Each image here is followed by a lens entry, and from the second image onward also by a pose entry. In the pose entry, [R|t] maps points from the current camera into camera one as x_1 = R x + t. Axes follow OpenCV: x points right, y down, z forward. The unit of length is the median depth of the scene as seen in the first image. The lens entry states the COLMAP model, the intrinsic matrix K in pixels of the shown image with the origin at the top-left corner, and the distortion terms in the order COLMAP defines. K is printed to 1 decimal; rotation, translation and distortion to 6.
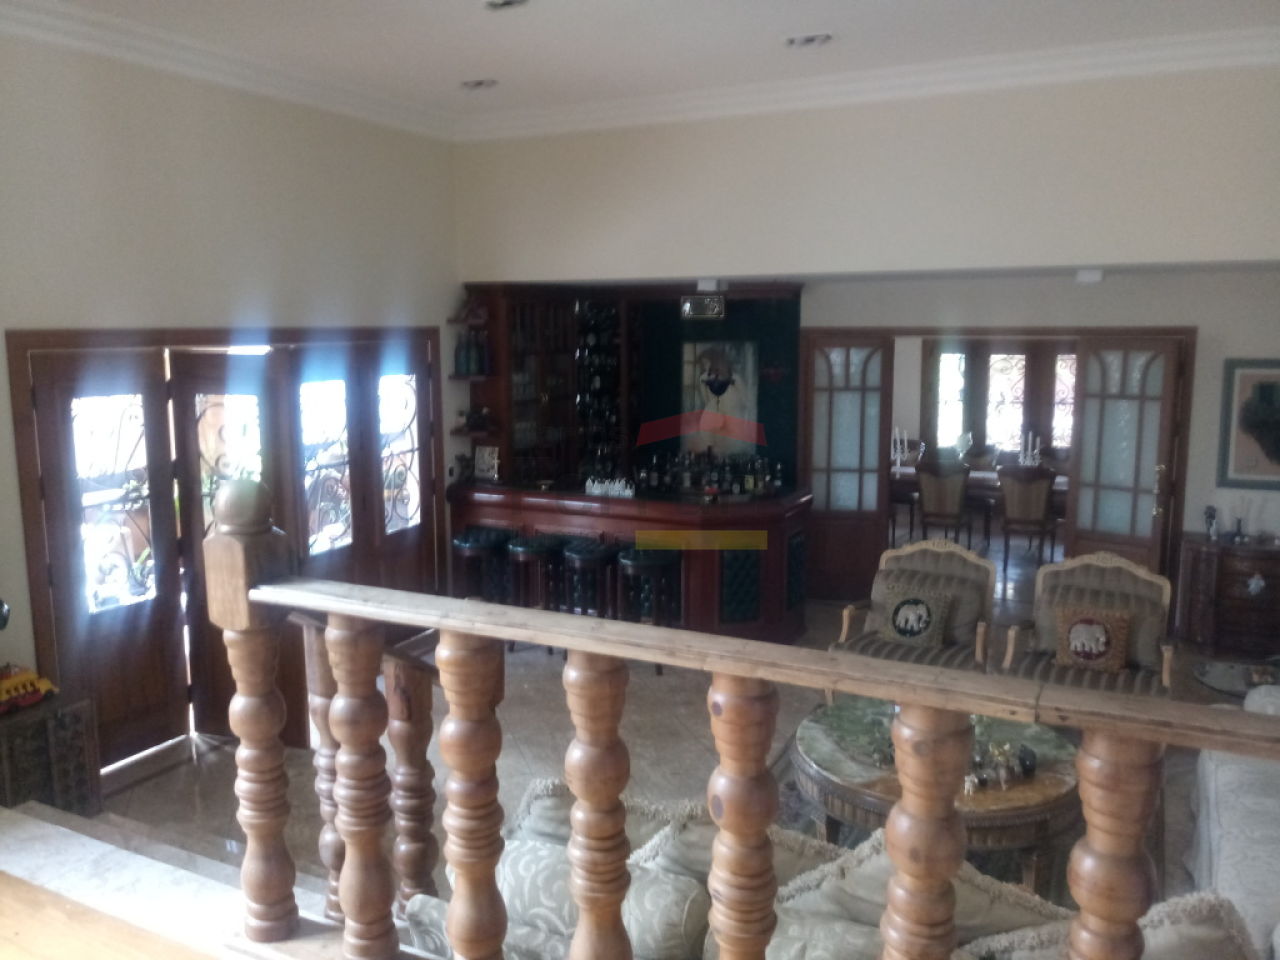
lens RADIAL K [[1028.3, 0, 635.7], [0, 1028.3, 475.5], [0, 0, 1]] dist [0.031044, -0.052509]
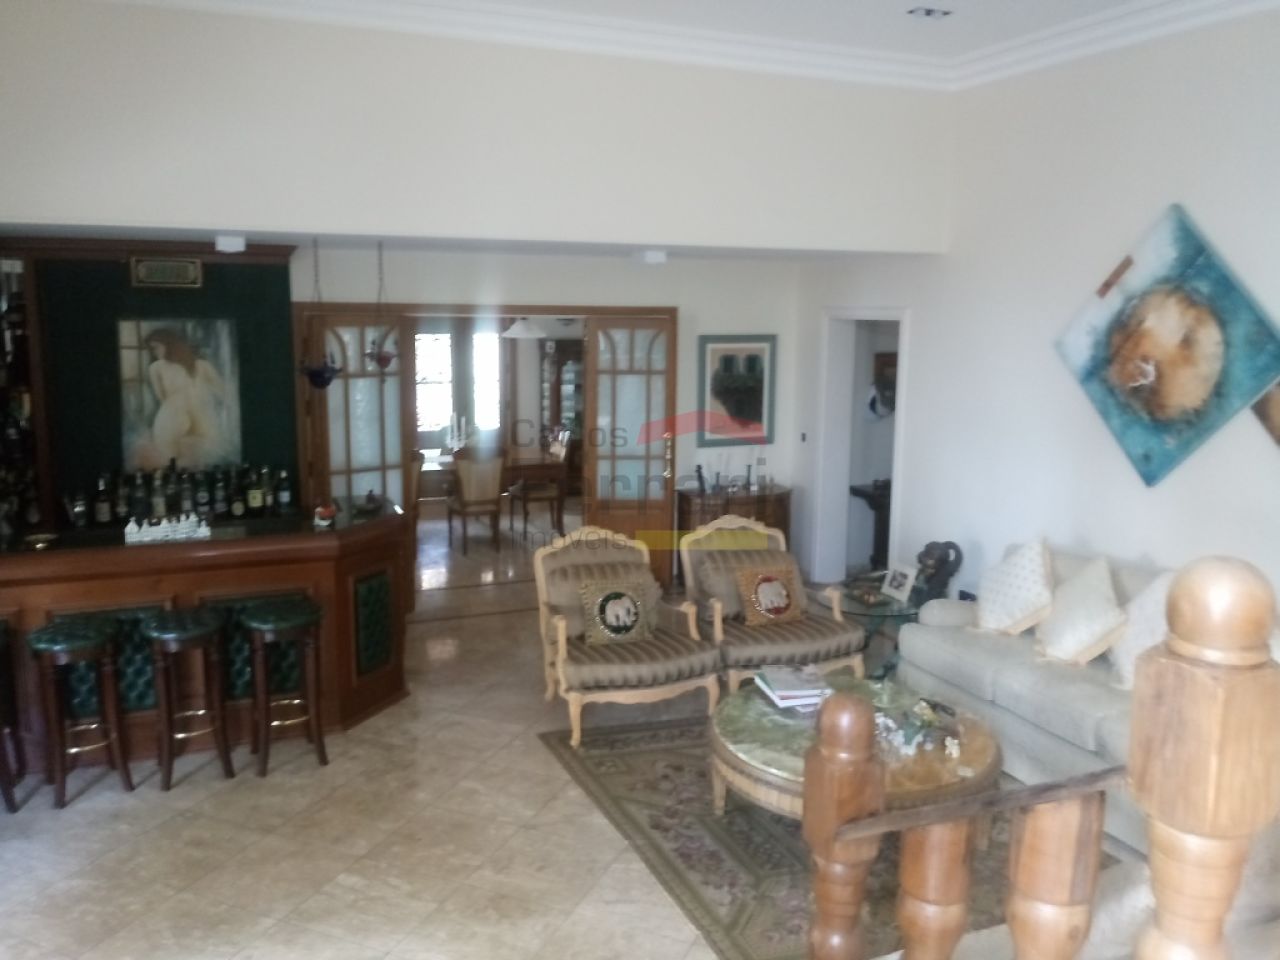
lens RADIAL K [[1028.3, 0, 638.3], [0, 1028.3, 486.4], [0, 0, 1]] dist [0.031044, -0.052509]
pose [[0.640787, -0.121224, 0.758088, -0.350188], [0.098599, 0.992272, 0.075330, -0.038431], [-0.761361, 0.026476, 0.647787, 0.311581]]
